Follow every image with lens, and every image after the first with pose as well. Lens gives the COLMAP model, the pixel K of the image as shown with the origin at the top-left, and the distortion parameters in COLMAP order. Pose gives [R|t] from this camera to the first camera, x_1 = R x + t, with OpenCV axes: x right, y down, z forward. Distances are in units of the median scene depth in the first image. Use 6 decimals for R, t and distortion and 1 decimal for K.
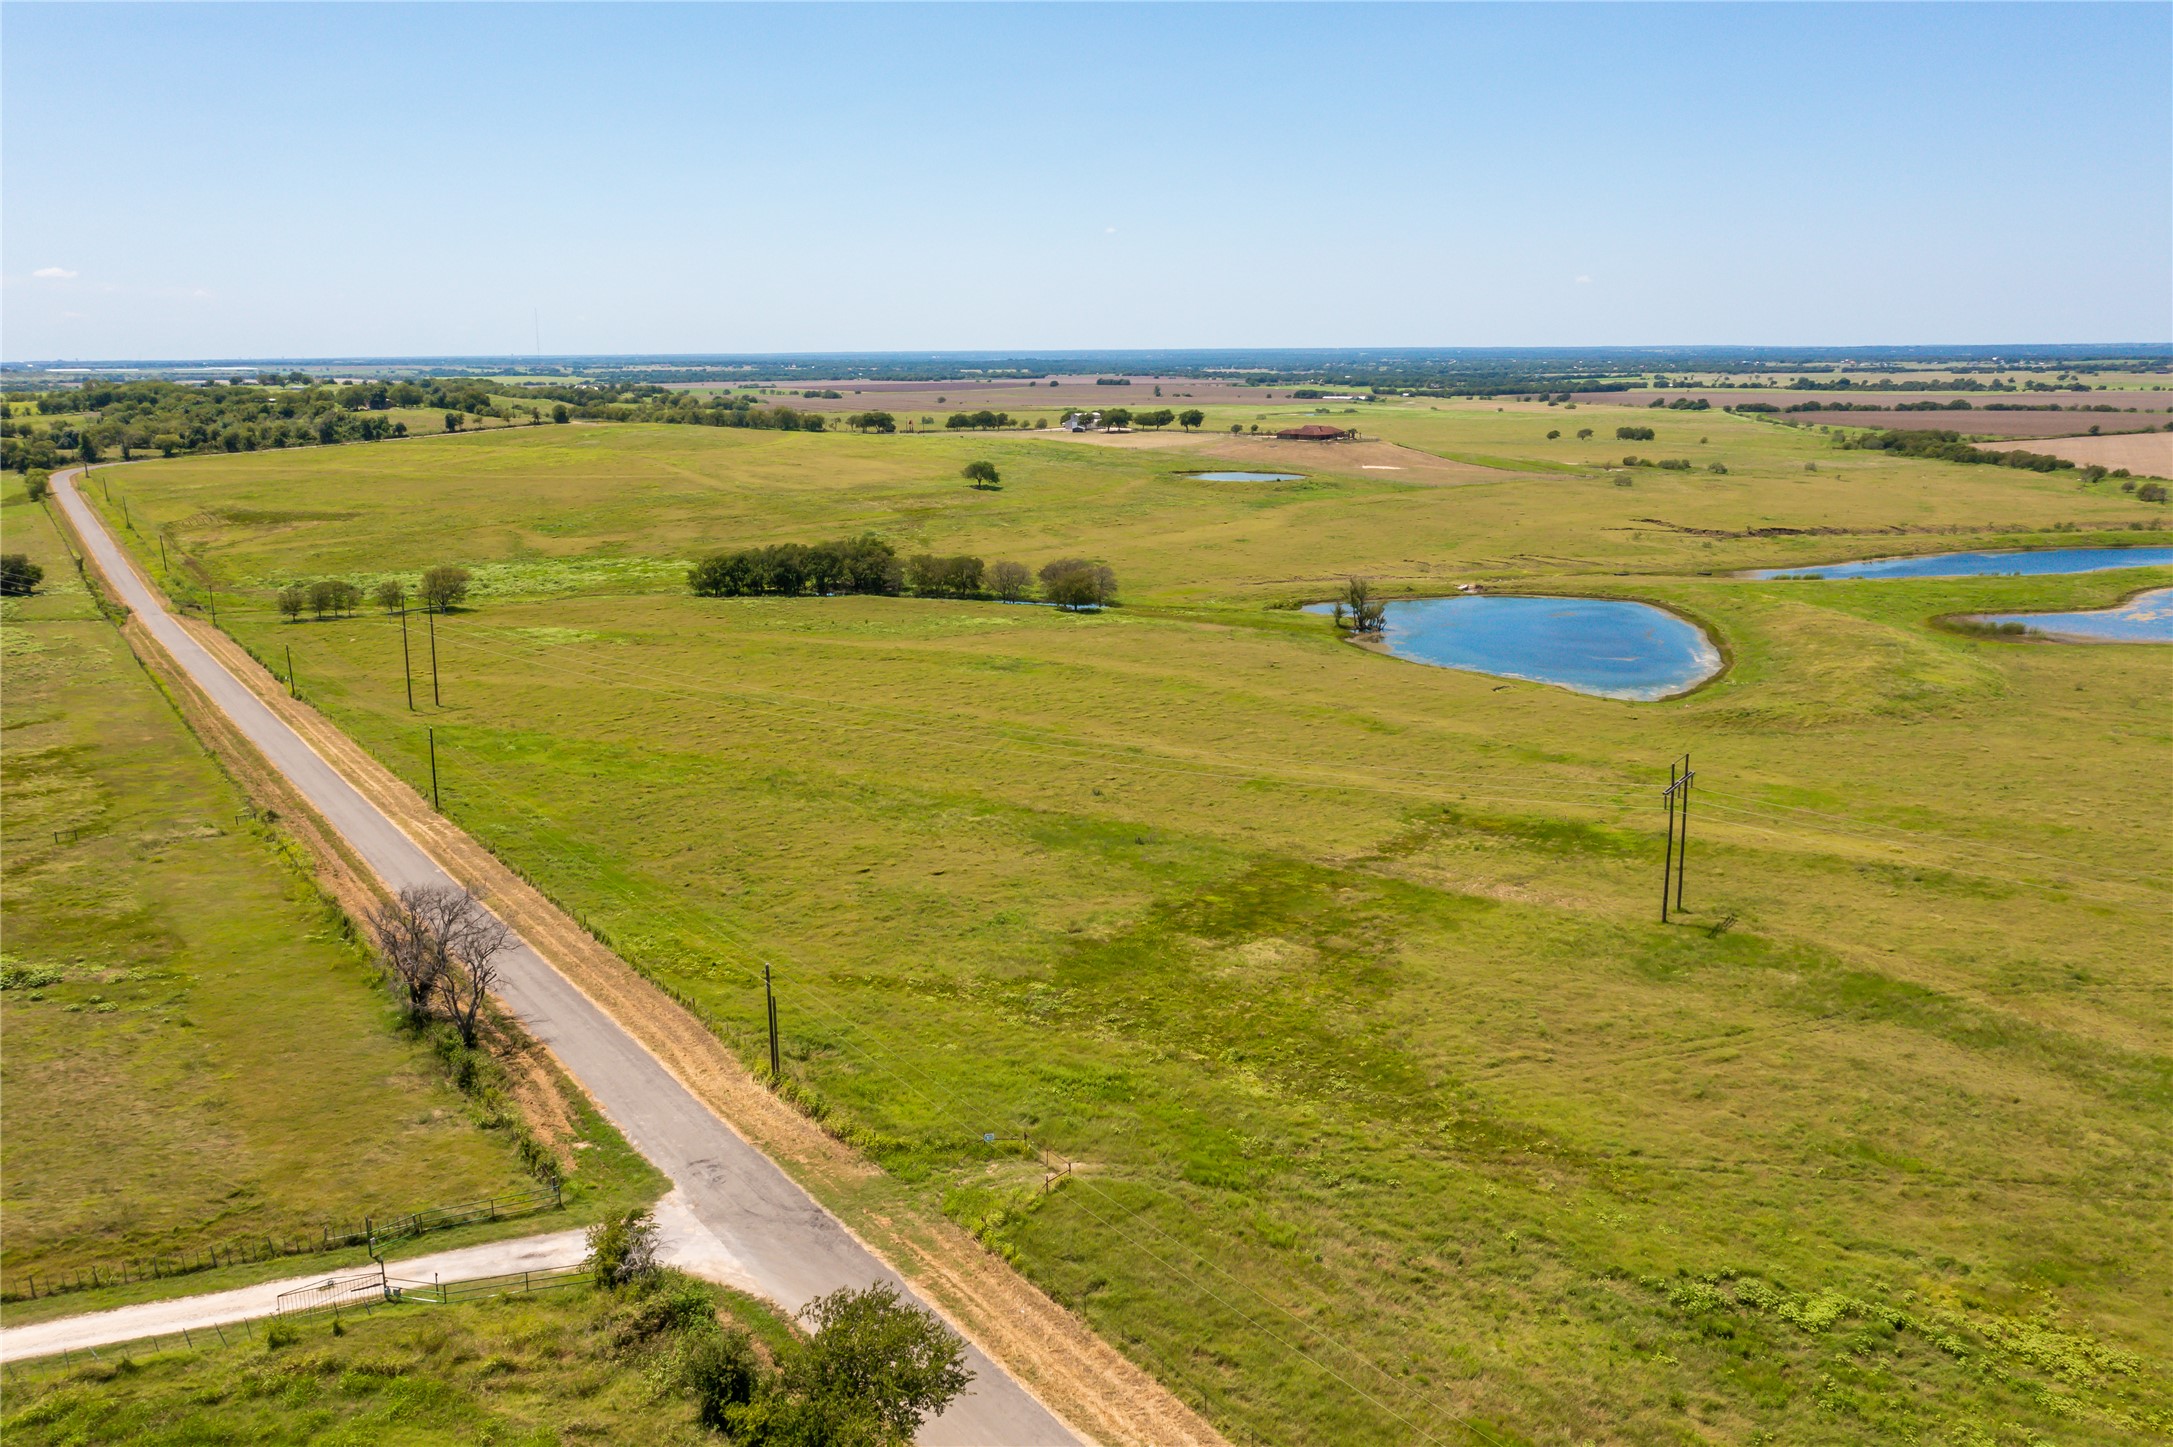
lens RADIAL K [[1709.0, 0, 1088.1], [0, 1709.0, 675.2], [0, 0, 1]] dist [-0.013937, 0.007799]
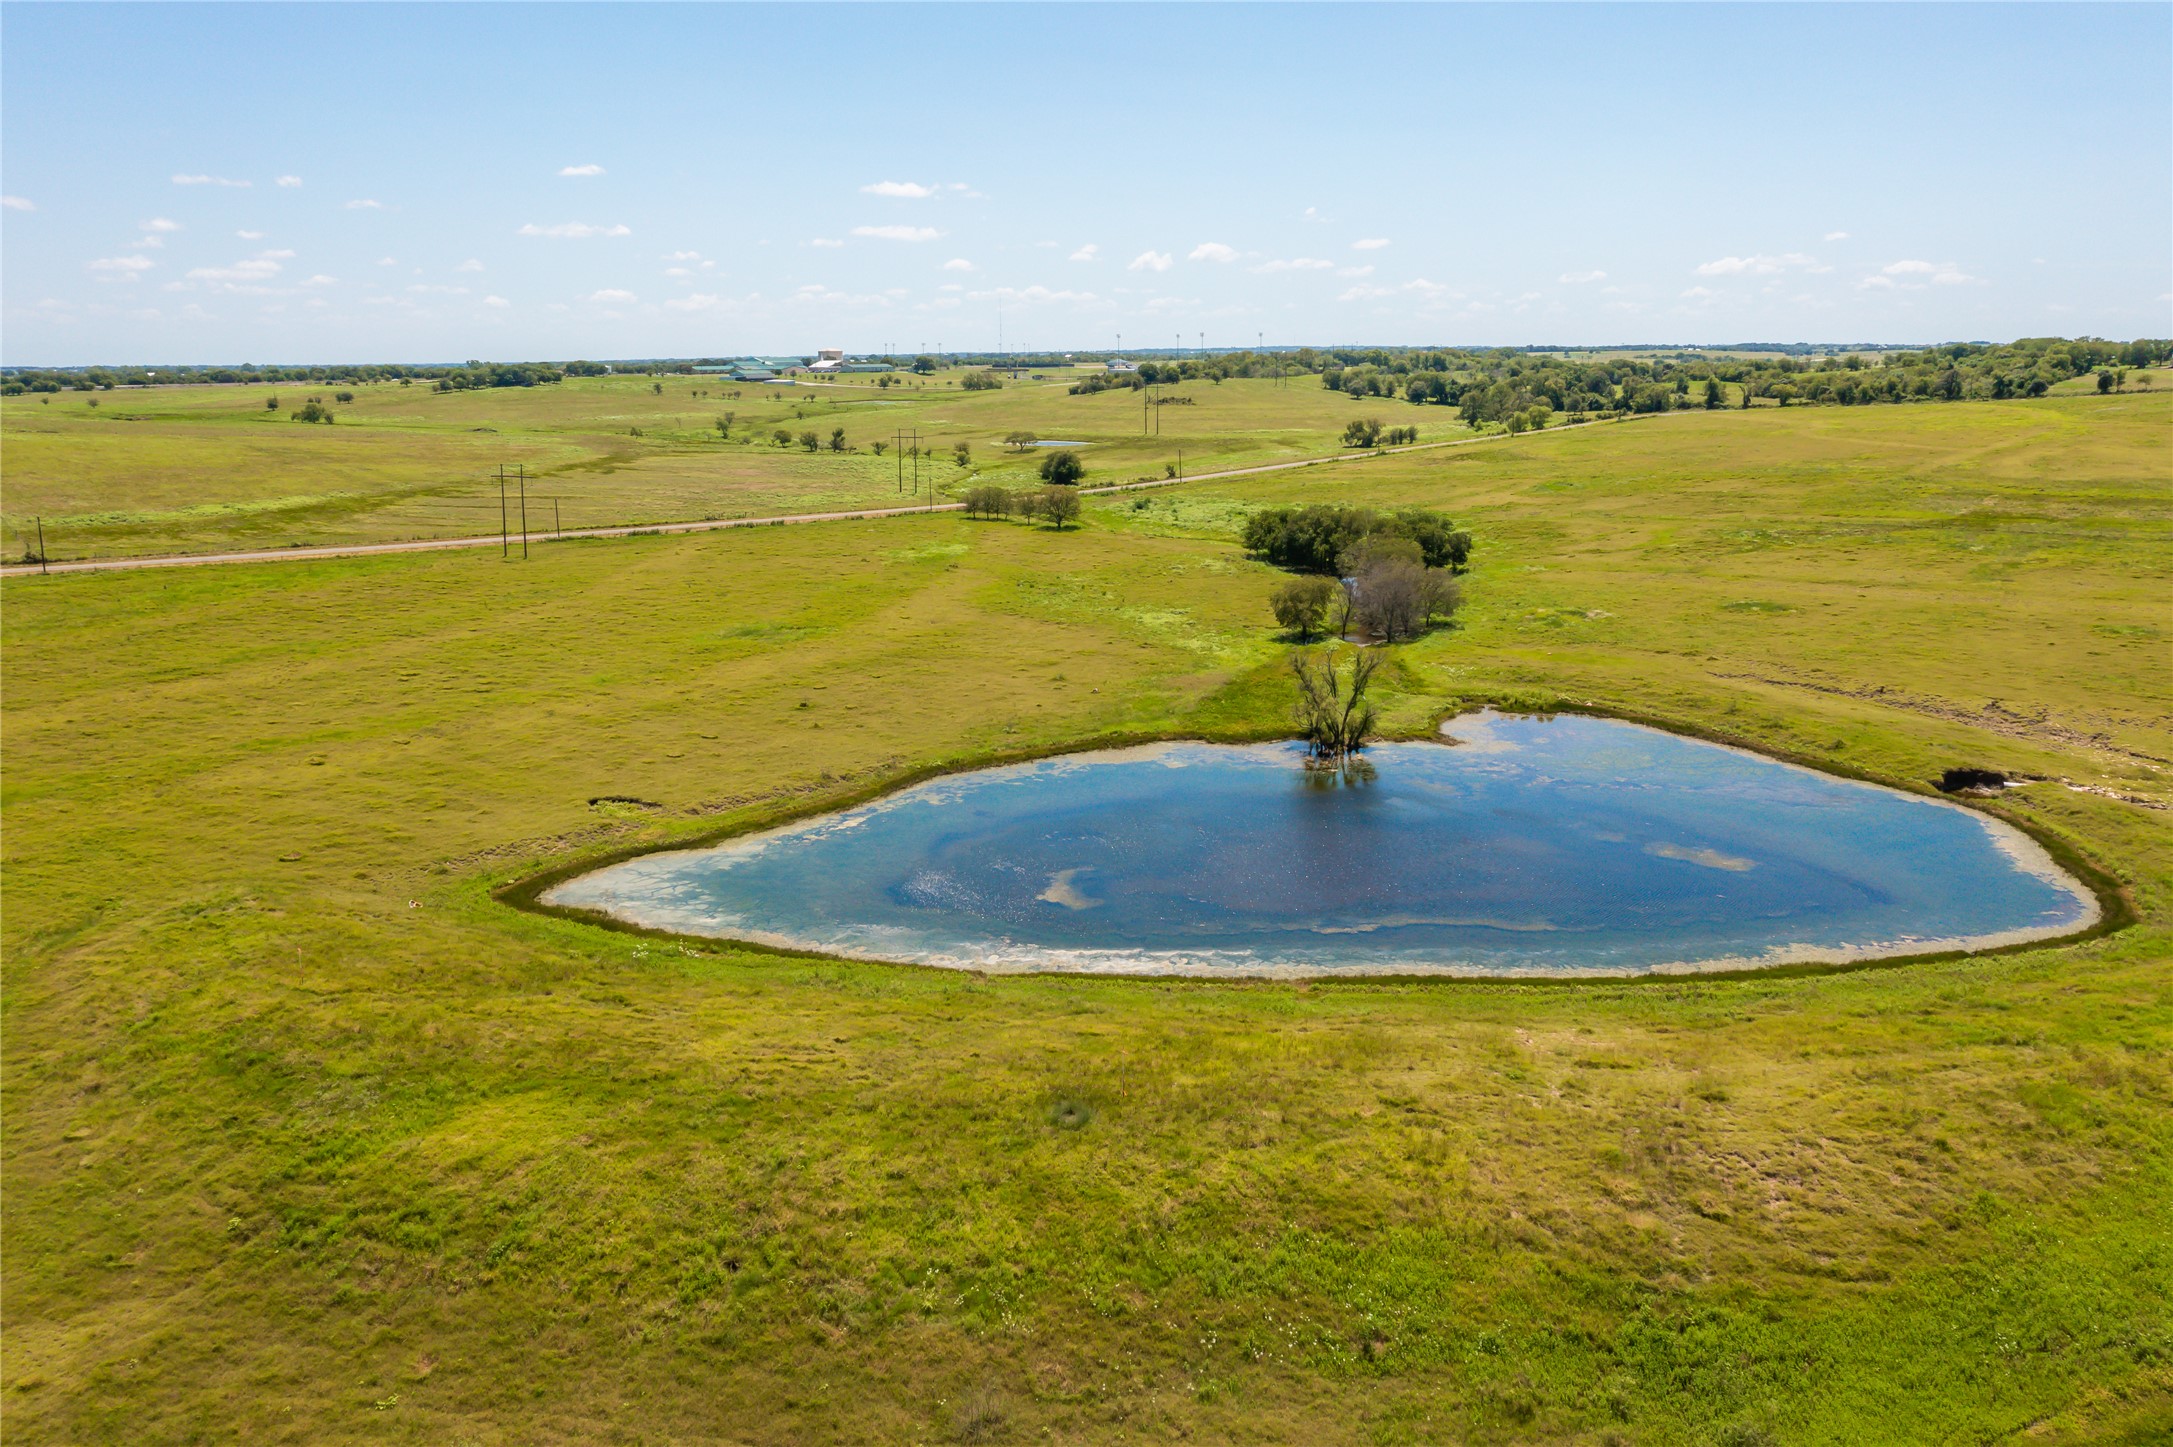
lens RADIAL K [[1692.6, 0, 1090.7], [0, 1692.6, 724.3], [0, 0, 1]] dist [-0.020369, 0.007877]
pose [[0.201920, 0.215332, -0.955437, 0.526242], [-0.174954, 0.967771, 0.181138, -0.095126], [0.963649, 0.130582, 0.233085, 0.687845]]
